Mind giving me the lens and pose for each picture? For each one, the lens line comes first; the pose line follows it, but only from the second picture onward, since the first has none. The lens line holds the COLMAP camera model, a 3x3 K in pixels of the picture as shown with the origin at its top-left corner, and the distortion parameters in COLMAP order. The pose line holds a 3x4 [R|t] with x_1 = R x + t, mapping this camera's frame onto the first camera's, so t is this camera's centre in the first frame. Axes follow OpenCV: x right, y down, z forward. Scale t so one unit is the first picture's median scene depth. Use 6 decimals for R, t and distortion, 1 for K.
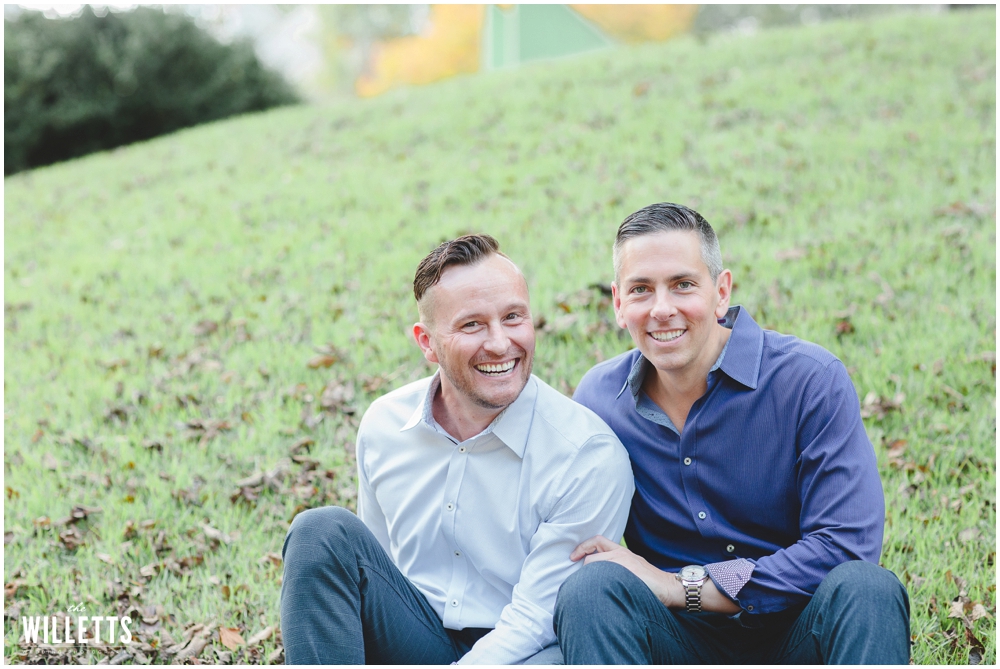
lens RADIAL K [[2439.2, 0, 499.9], [0, 2439.2, 371.9], [0, 0, 1]] dist [-0.292768, 0.035905]
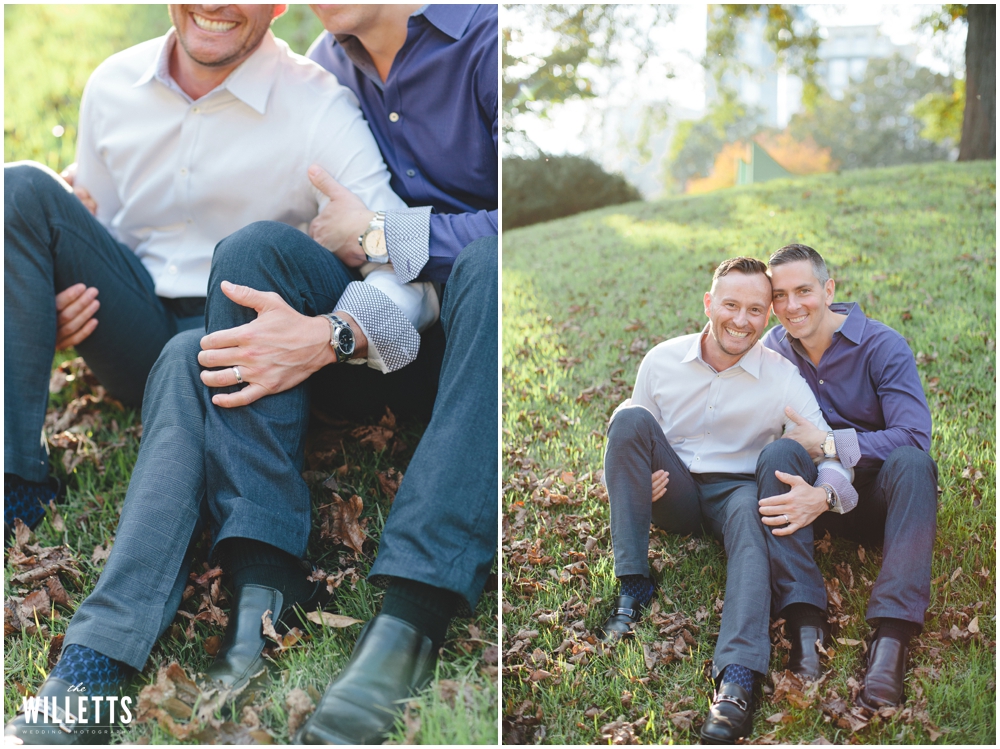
lens RADIAL K [[2389.5, 0, 500.0], [0, 2389.5, 374.5], [0, 0, 1]] dist [-0.447407, 0.227545]
pose [[0.998995, 0.023733, -0.038027, -0.103534], [-0.022869, 0.999474, 0.023015, -0.008217], [0.038553, -0.022122, 0.999012, -0.847788]]
